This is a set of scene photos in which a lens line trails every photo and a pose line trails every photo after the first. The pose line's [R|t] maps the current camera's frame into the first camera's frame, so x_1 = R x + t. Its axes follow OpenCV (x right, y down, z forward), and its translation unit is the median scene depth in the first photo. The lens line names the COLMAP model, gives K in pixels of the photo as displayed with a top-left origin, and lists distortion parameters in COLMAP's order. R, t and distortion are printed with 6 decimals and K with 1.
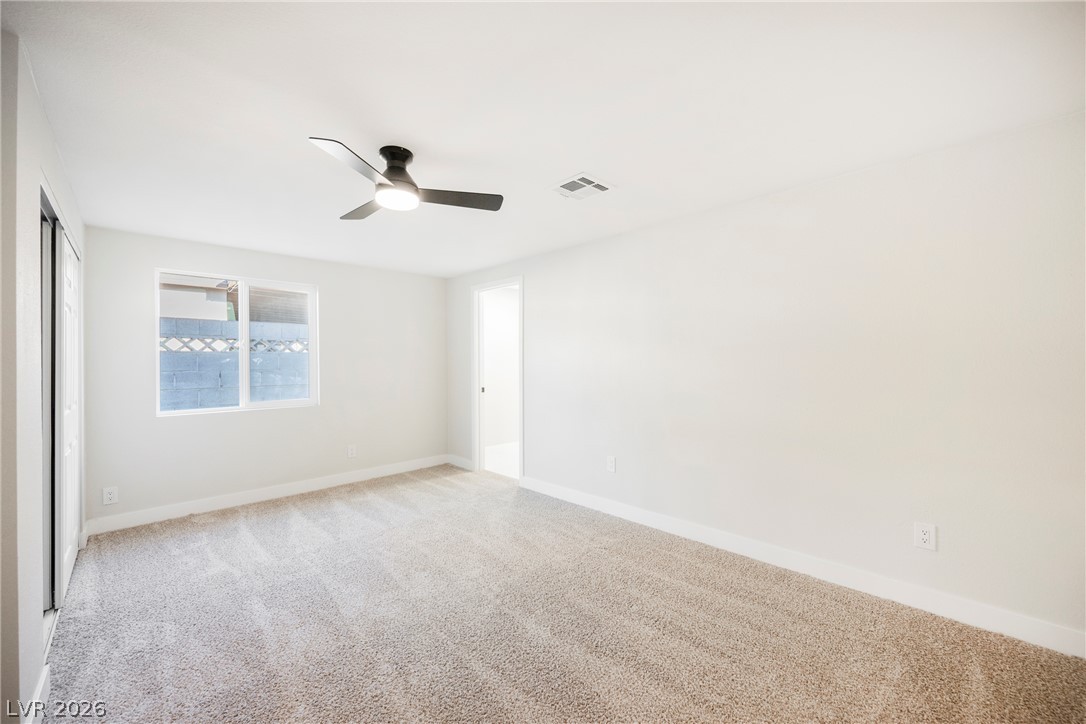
lens RADIAL K [[426.7, 0, 546.2], [0, 426.7, 362.0], [0, 0, 1]] dist [-0.000927, -0.000162]
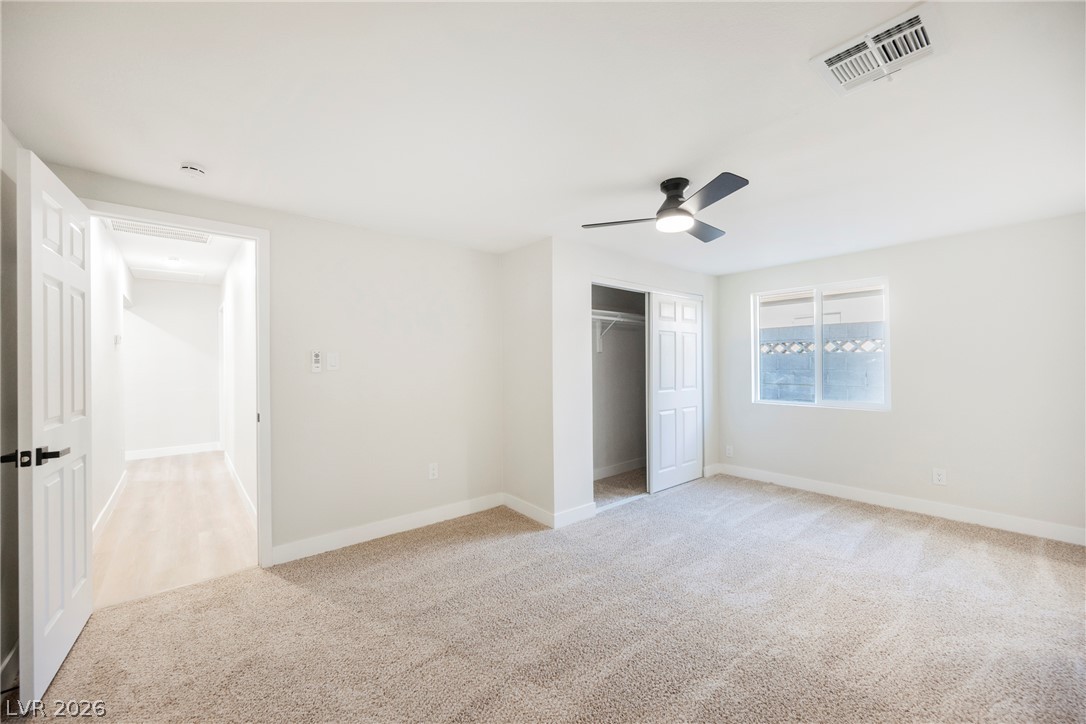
lens RADIAL K [[426.7, 0, 546.2], [0, 426.7, 362.0], [0, 0, 1]] dist [-0.000927, -0.000162]
pose [[-0.089428, 0.000441, -0.995993, 0.447687], [0.004576, 0.999990, 0.000031, -0.004506], [0.995983, -0.004555, -0.089429, 0.413017]]
